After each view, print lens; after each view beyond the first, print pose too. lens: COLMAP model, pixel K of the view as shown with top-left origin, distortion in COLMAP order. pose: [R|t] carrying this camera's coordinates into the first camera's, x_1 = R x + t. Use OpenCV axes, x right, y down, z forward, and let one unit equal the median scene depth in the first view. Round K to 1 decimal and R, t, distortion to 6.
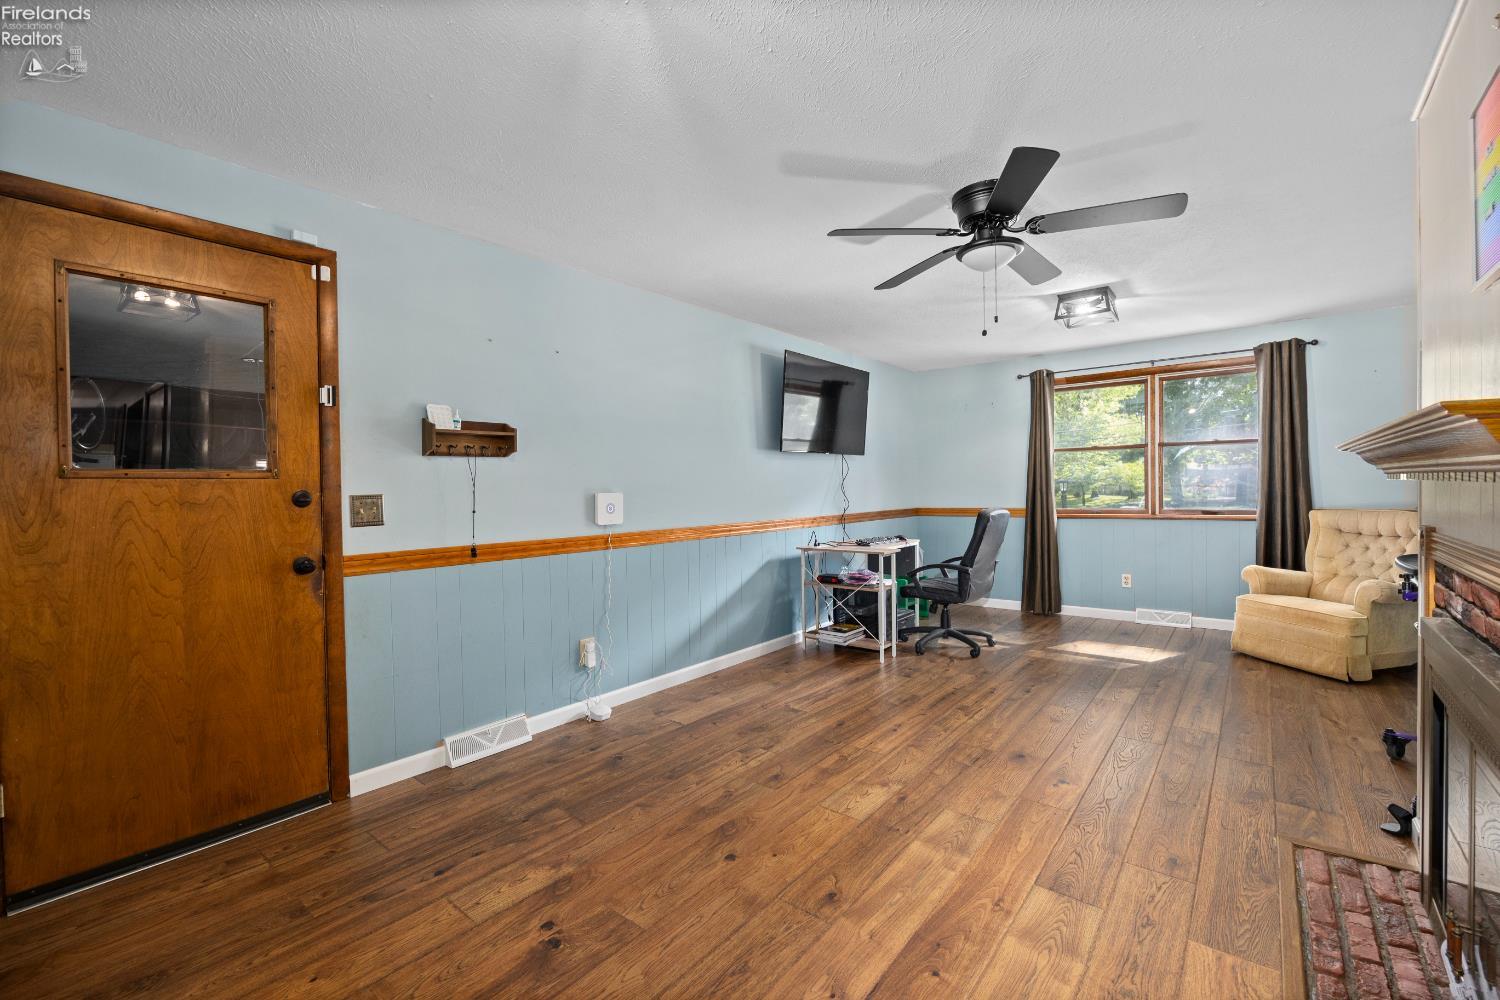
lens RADIAL K [[634.4, 0, 745.8], [0, 634.4, 496.9], [0, 0, 1]] dist [-0.013456, 0.000079]
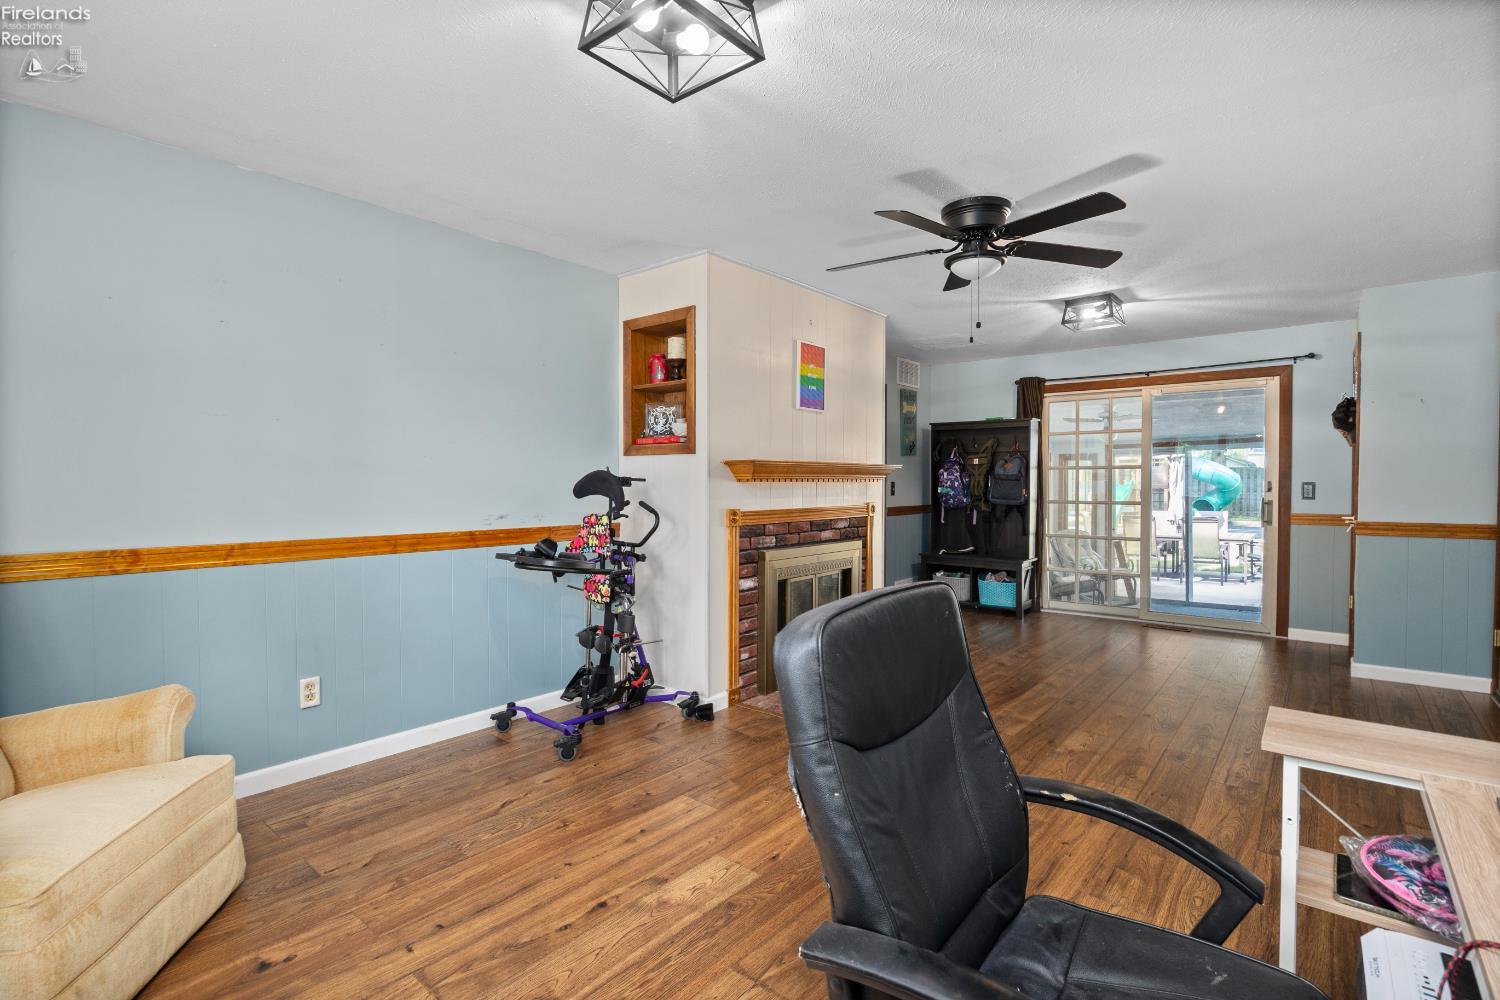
lens RADIAL K [[698.4, 0, 754.0], [0, 698.4, 499.4], [0, 0, 1]] dist [-0.009876, 0.000122]
pose [[-0.999878, 0.015333, 0.003045, 0.656698], [0.015444, 0.999045, 0.040864, -0.038255], [-0.002415, 0.040906, -0.999160, 1.888805]]
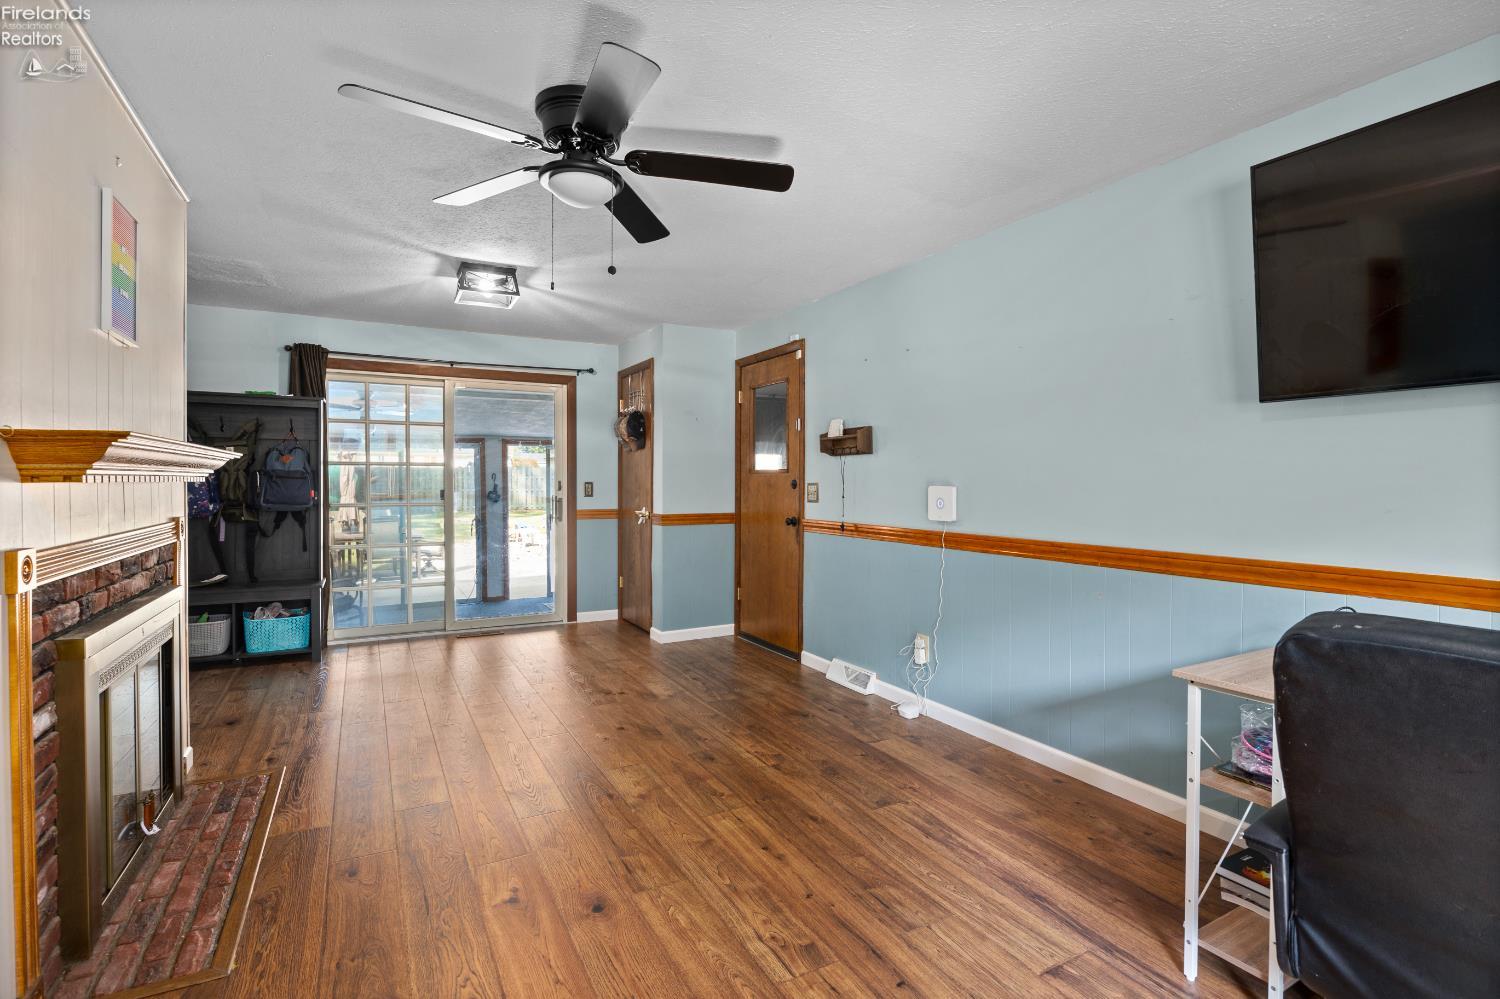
lens RADIAL K [[706.6, 0, 755.0], [0, 706.6, 488.5], [0, 0, 1]] dist [-0.014103, 0.000223]
pose [[-0.371735, 0.023378, -0.928045, 0.967359], [-0.012305, 0.999471, 0.030106, -0.035435], [0.928257, 0.022611, -0.371250, 1.320668]]
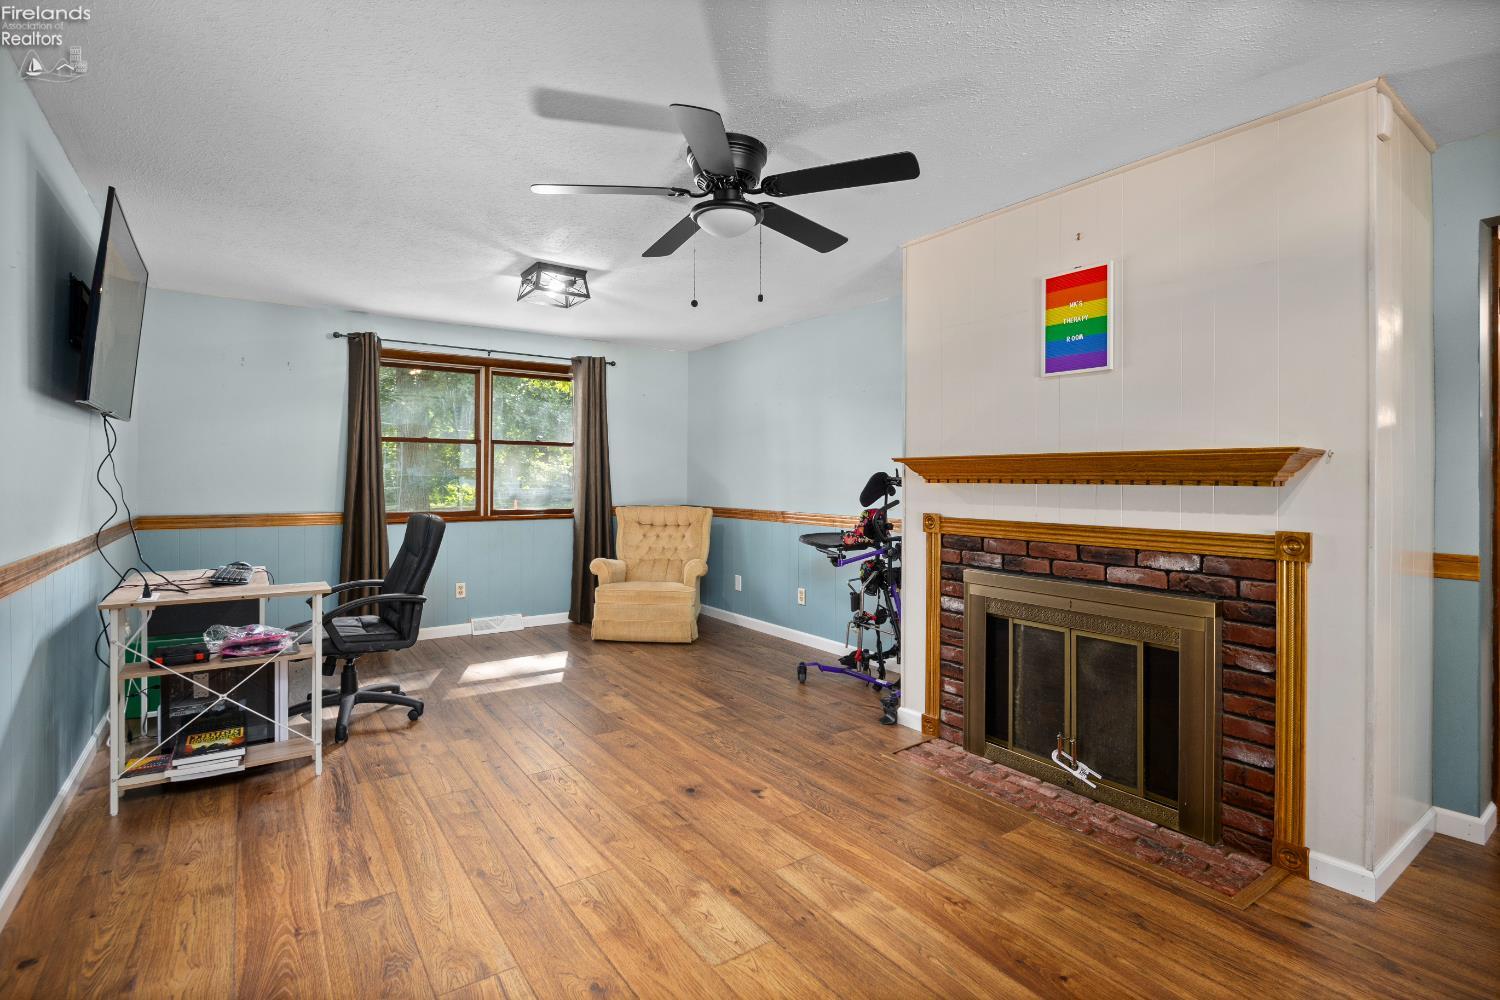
lens RADIAL K [[714.5, 0, 754.3], [0, 714.5, 483.3], [0, 0, 1]] dist [-0.013693, 0.000293]
pose [[0.260191, 0.012704, 0.965474, -0.477282], [0.004871, 0.999883, -0.014469, -0.003180], [-0.965545, 0.008467, 0.260099, 0.613903]]
